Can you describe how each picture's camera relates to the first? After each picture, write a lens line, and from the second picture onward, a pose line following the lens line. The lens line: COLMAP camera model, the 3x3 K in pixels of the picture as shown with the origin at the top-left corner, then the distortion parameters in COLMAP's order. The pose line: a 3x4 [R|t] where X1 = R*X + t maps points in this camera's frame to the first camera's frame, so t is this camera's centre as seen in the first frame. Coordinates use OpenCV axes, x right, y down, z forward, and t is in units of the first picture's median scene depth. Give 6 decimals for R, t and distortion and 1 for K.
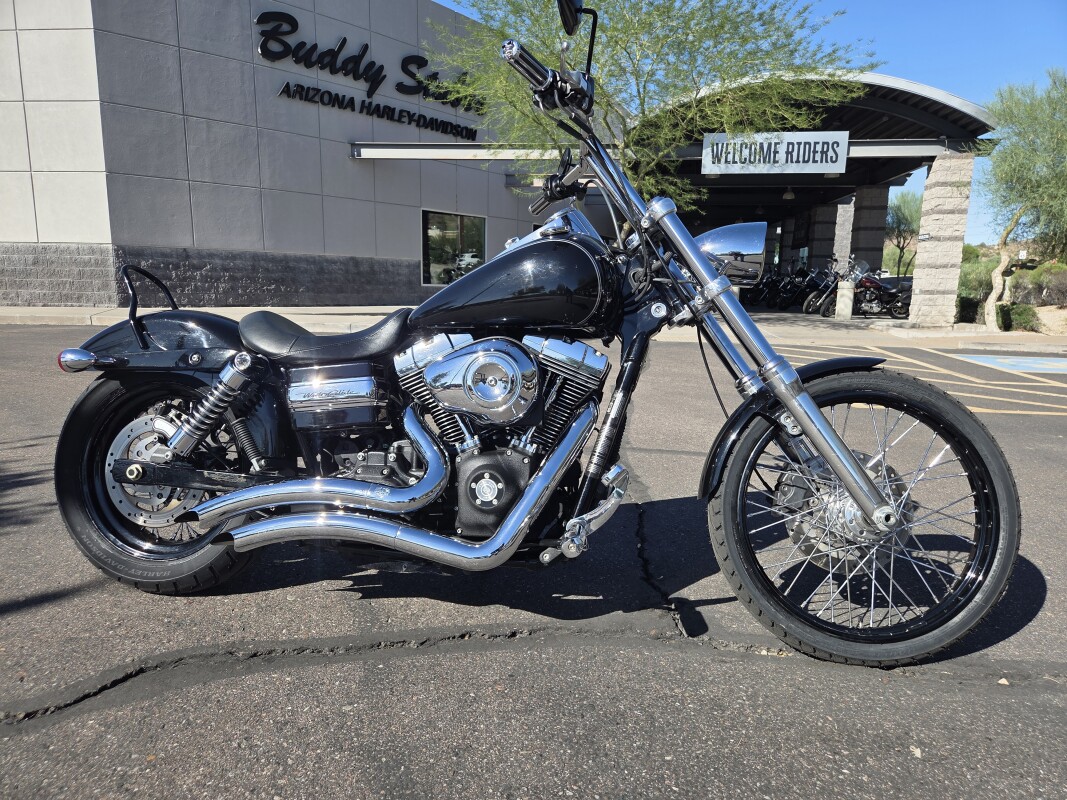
lens RADIAL K [[719.9, 0, 538.5], [0, 719.9, 400.2], [0, 0, 1]] dist [0.027174, -0.017140]
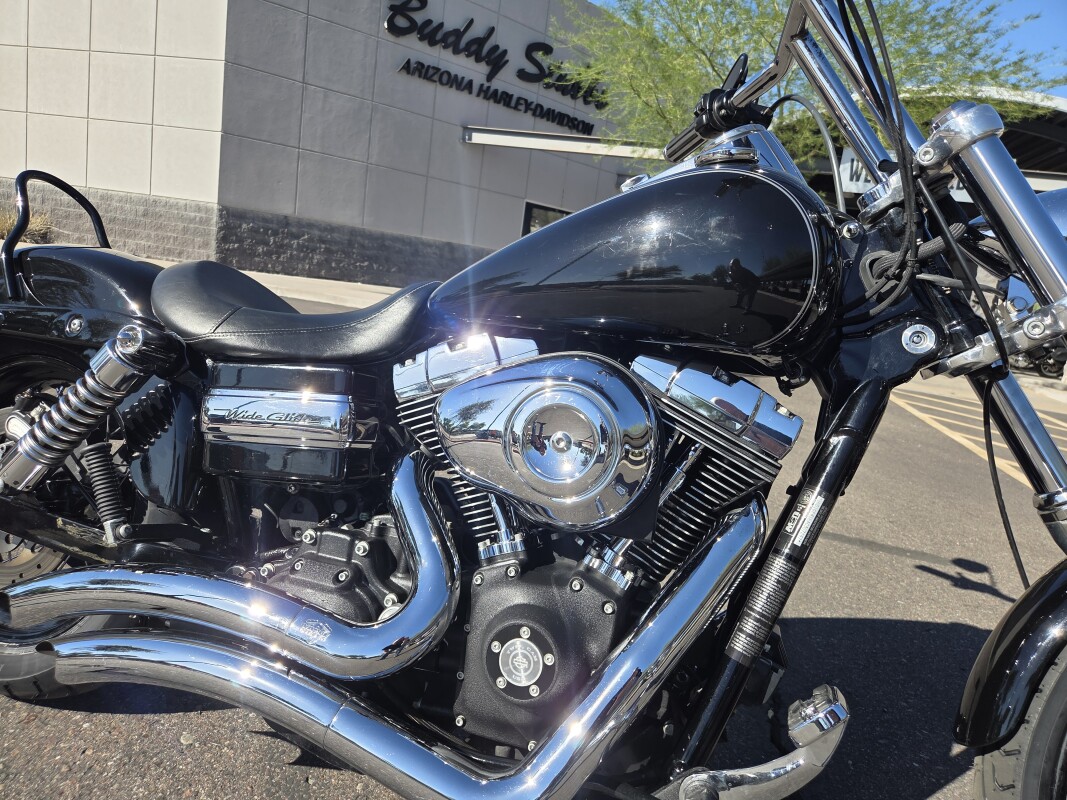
lens RADIAL K [[719.9, 0, 529.0], [0, 719.9, 398.0], [0, 0, 1]] dist [0.027174, -0.017140]
pose [[0.983350, 0.131450, -0.125471, -0.023917], [-0.132423, 0.991193, 0.000589, -0.044932], [0.124443, 0.016036, 0.992097, 0.427471]]
